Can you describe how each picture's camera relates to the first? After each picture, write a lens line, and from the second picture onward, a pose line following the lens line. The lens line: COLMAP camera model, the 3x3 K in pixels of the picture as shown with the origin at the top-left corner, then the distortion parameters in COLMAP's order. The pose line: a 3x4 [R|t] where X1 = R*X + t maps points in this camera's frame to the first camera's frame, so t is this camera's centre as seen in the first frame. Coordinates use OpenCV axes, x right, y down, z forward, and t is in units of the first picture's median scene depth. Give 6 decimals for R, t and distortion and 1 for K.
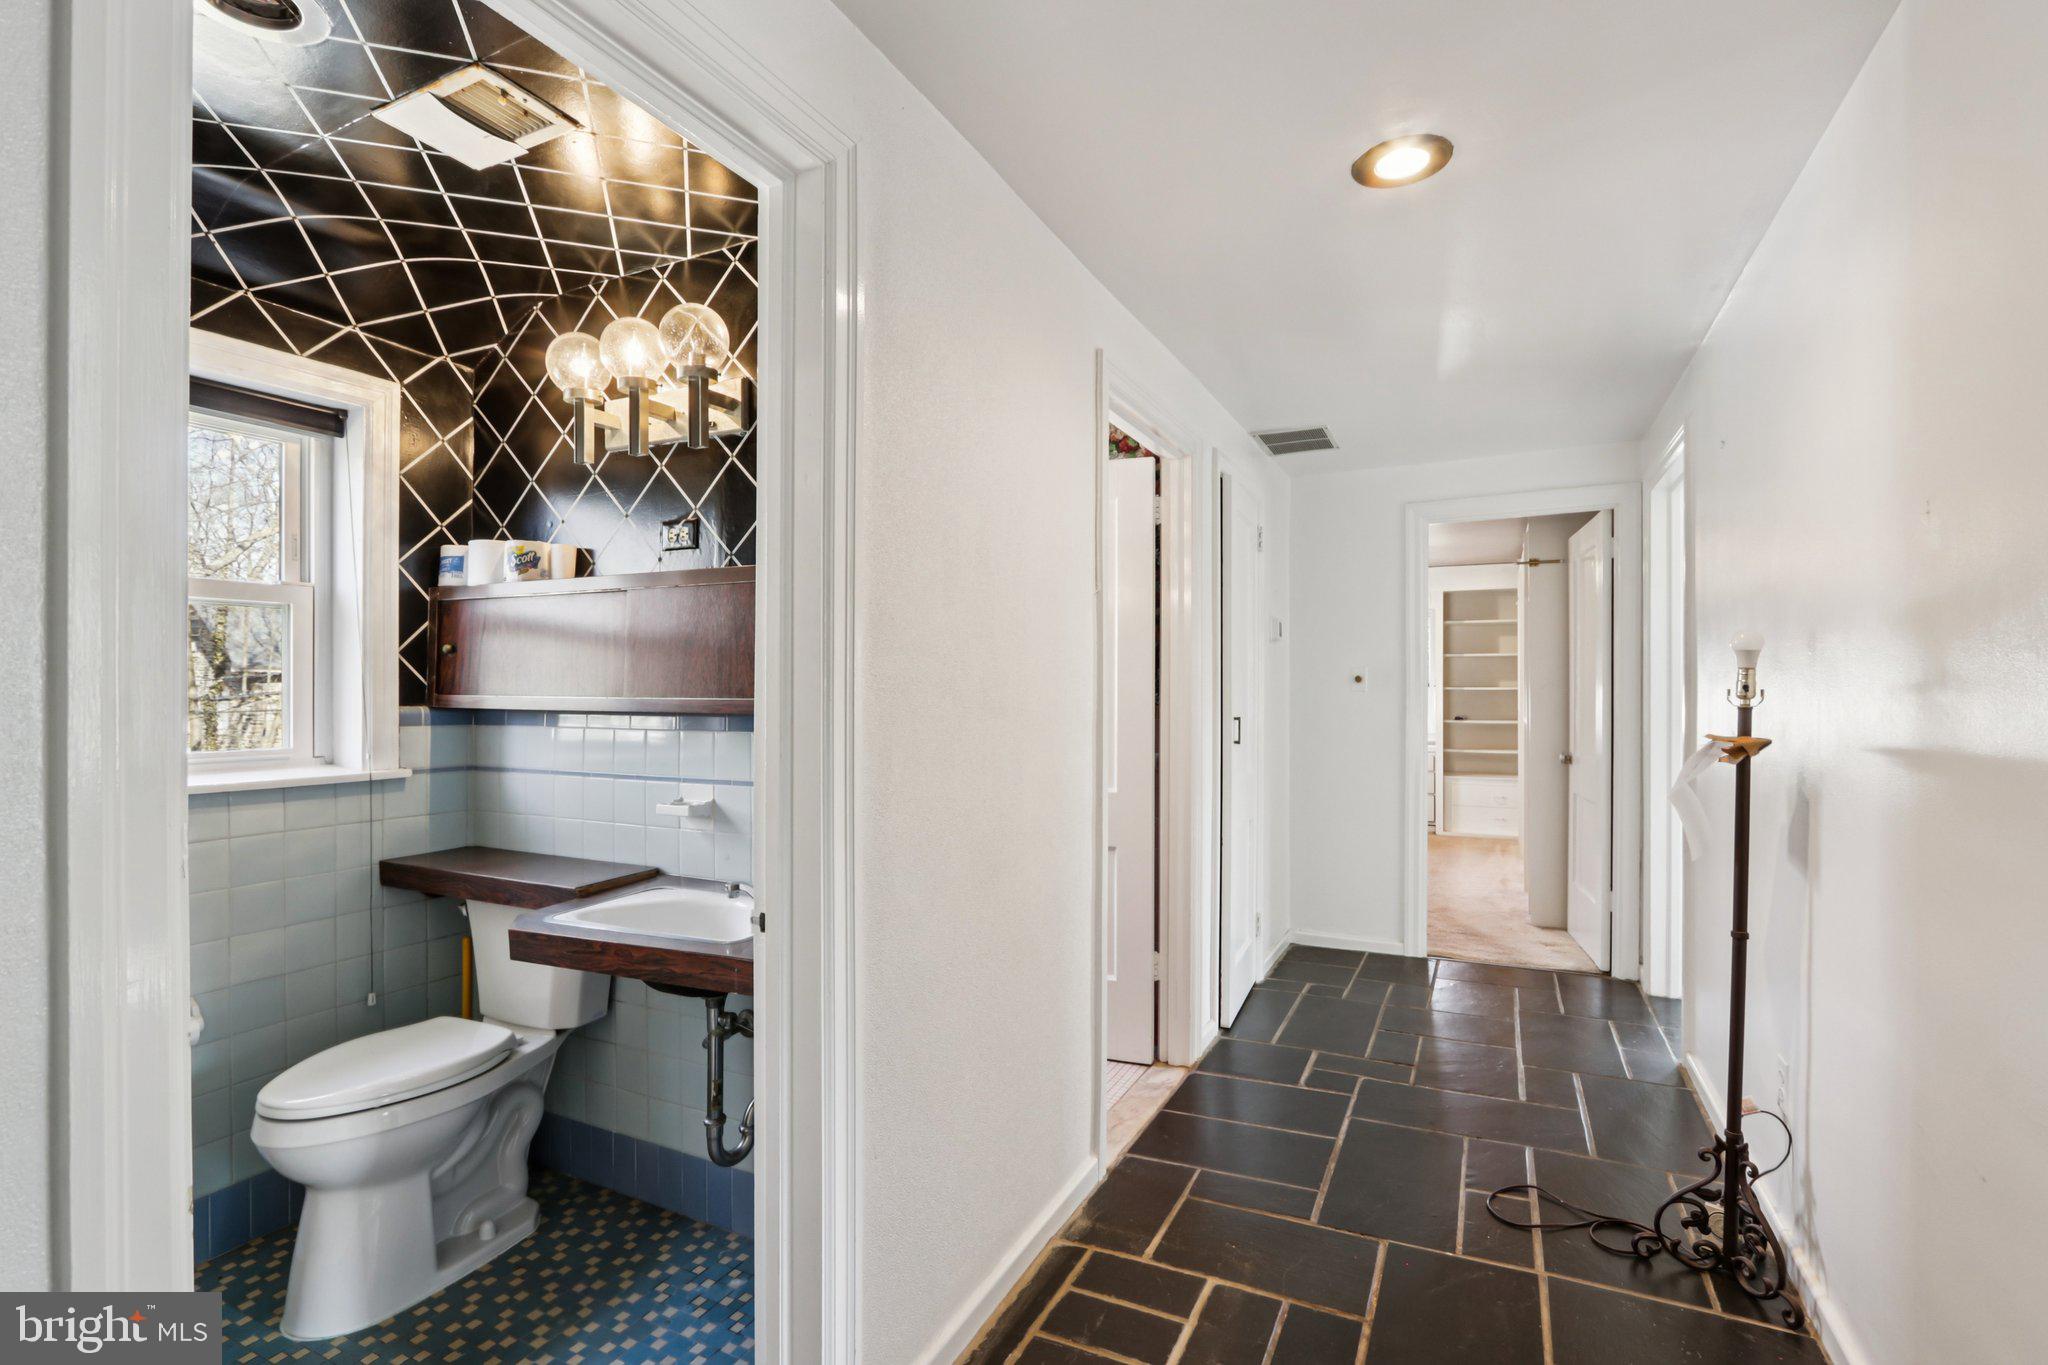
lens RADIAL K [[940.9, 0, 1029.1], [0, 940.9, 697.7], [0, 0, 1]] dist [-0.025542, -0.000098]
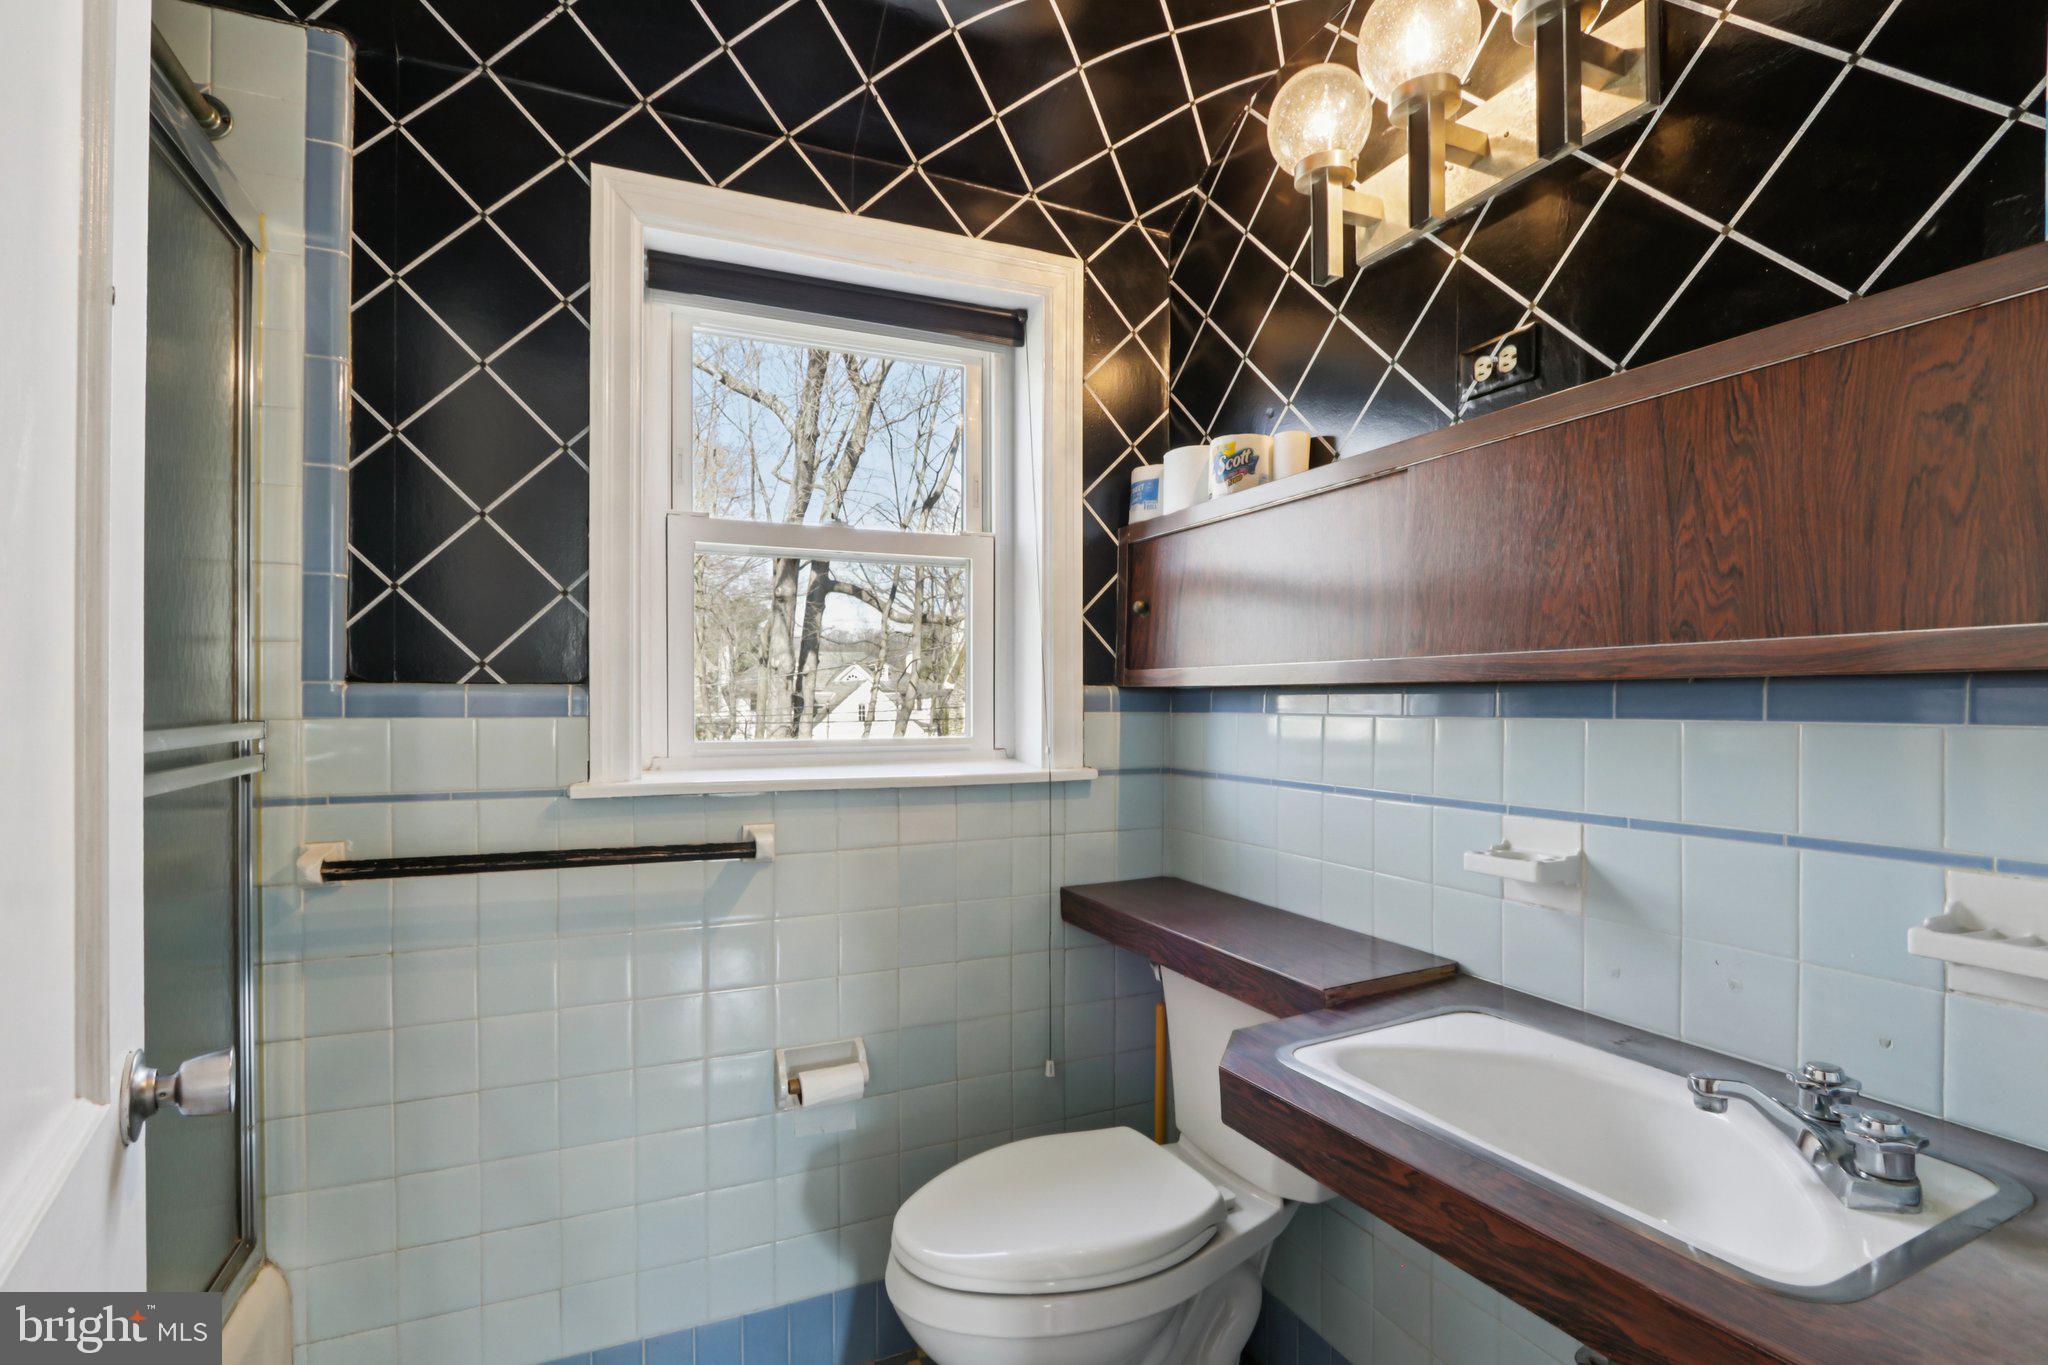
lens RADIAL K [[976.2, 0, 1020.3], [0, 976.2, 699.6], [0, 0, 1]] dist [-0.001655, 0.000049]
pose [[0.767321, -0.002680, -0.641257, -0.208154], [-0.001507, 0.999981, -0.005982, 0.026085], [0.641261, 0.005556, 0.767303, 0.358796]]
